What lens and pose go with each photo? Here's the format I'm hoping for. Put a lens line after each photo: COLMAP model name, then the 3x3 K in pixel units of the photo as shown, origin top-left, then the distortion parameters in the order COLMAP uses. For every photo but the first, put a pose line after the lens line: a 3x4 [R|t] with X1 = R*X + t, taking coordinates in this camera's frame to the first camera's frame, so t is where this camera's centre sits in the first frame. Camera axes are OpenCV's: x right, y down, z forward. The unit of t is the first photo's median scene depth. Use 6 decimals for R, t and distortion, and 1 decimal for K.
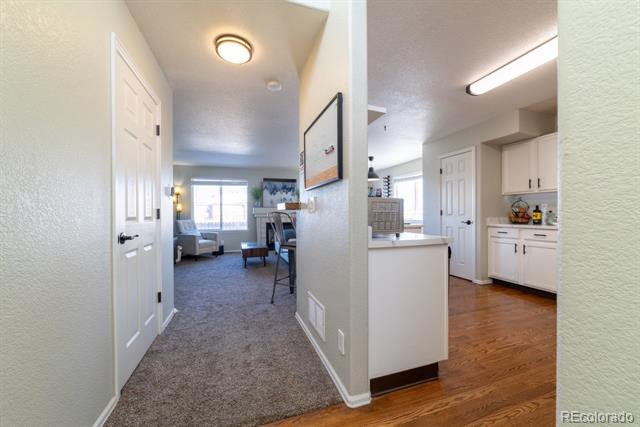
lens RADIAL K [[243.4, 0, 318.7], [0, 243.4, 214.3], [0, 0, 1]] dist [-0.001245, 0.000151]
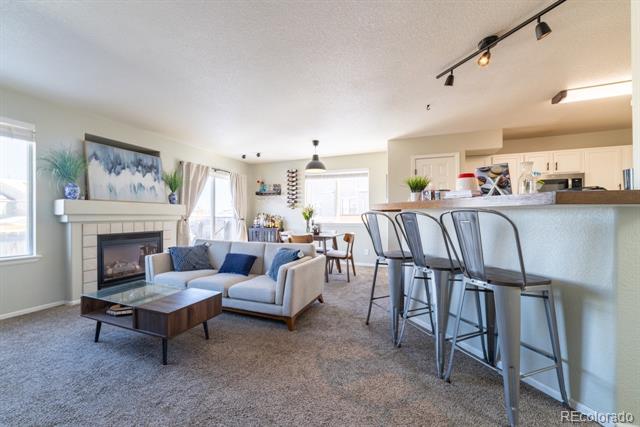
lens RADIAL K [[243.4, 0, 321.0], [0, 243.4, 215.0], [0, 0, 1]] dist [-0.001245, 0.000151]
pose [[0.640754, 0.002556, 0.767742, -0.295927], [0.001571, 0.999988, -0.004640, 0.000773], [-0.767744, 0.004179, 0.640743, 0.396449]]
